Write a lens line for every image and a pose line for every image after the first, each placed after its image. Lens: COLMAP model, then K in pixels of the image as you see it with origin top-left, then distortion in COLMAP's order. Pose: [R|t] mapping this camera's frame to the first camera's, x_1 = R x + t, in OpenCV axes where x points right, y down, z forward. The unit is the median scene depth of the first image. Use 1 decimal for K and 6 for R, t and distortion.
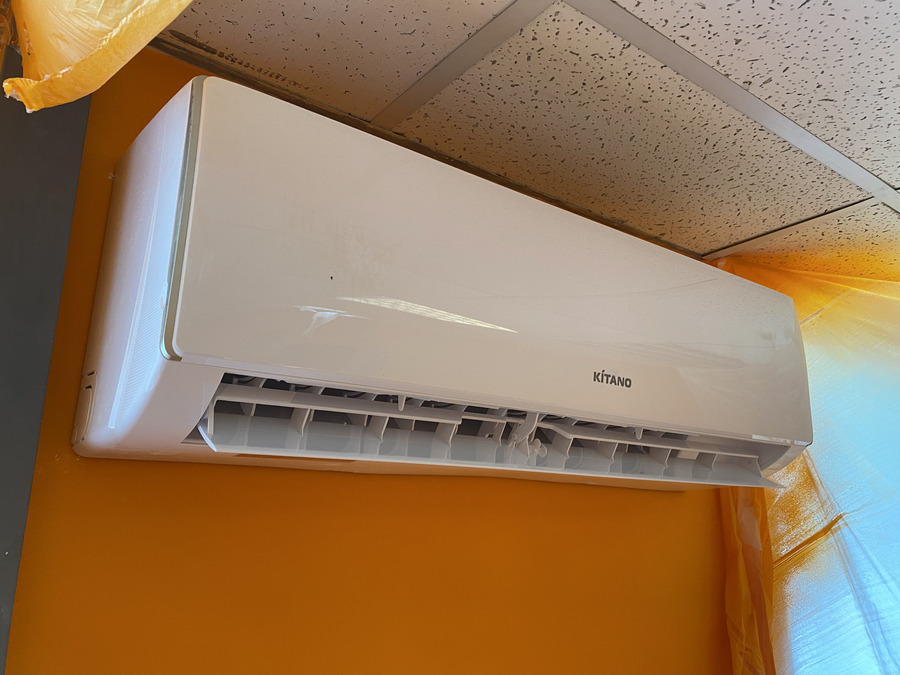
lens RADIAL K [[691.6, 0, 454.7], [0, 691.6, 322.4], [0, 0, 1]] dist [0.028848, -0.031548]
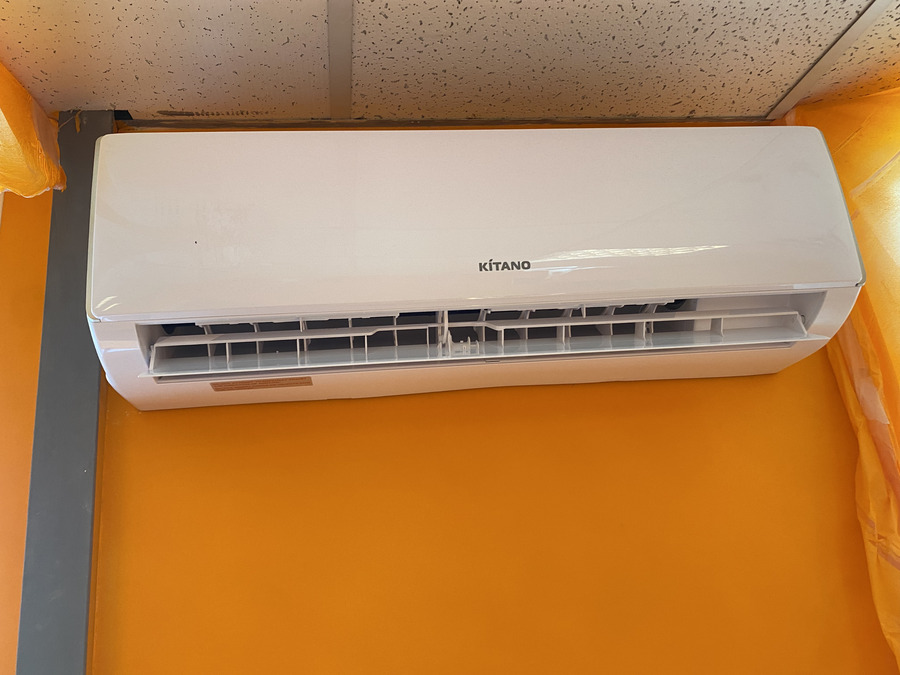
lens RADIAL K [[691.6, 0, 435.5], [0, 691.6, 312.8], [0, 0, 1]] dist [0.028848, -0.031548]
pose [[0.851807, -0.241335, -0.464954, 0.500575], [0.231732, 0.969589, -0.078729, 0.172550], [0.469814, -0.040683, 0.881828, 0.005652]]
